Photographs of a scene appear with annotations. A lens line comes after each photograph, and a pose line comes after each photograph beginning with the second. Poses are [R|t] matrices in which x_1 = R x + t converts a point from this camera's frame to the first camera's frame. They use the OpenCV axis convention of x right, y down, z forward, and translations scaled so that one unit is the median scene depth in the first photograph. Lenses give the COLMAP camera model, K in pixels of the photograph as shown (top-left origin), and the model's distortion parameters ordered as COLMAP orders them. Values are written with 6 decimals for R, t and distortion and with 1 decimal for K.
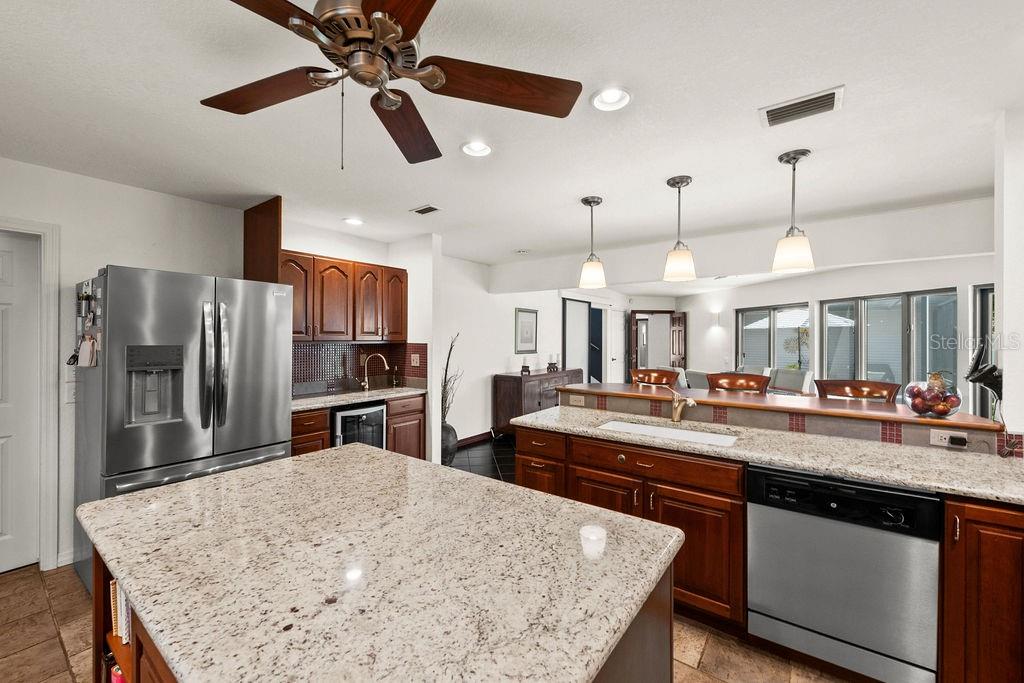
lens RADIAL K [[411.8, 0, 511.5], [0, 411.8, 336.1], [0, 0, 1]] dist [-0.001341, 0.000004]
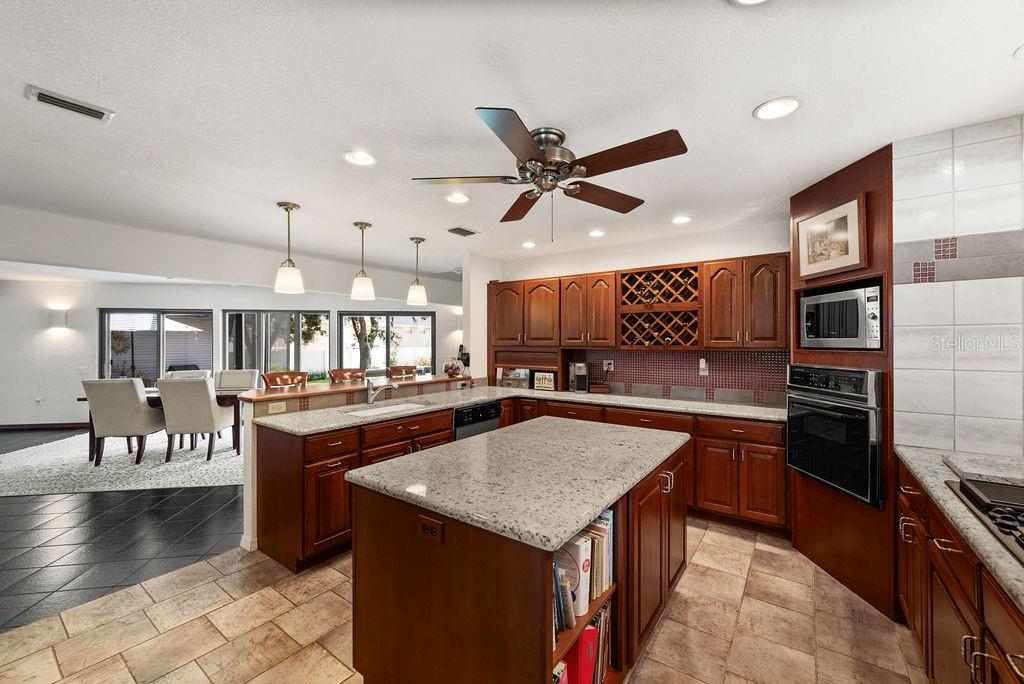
lens RADIAL K [[411.8, 0, 510.3], [0, 411.8, 341.8], [0, 0, 1]] dist [-0.001341, 0.000004]
pose [[-0.019566, -0.001419, 0.999808, -1.111499], [-0.002856, 0.999995, 0.001364, -0.001349], [-0.999804, -0.002829, -0.019570, 0.645150]]
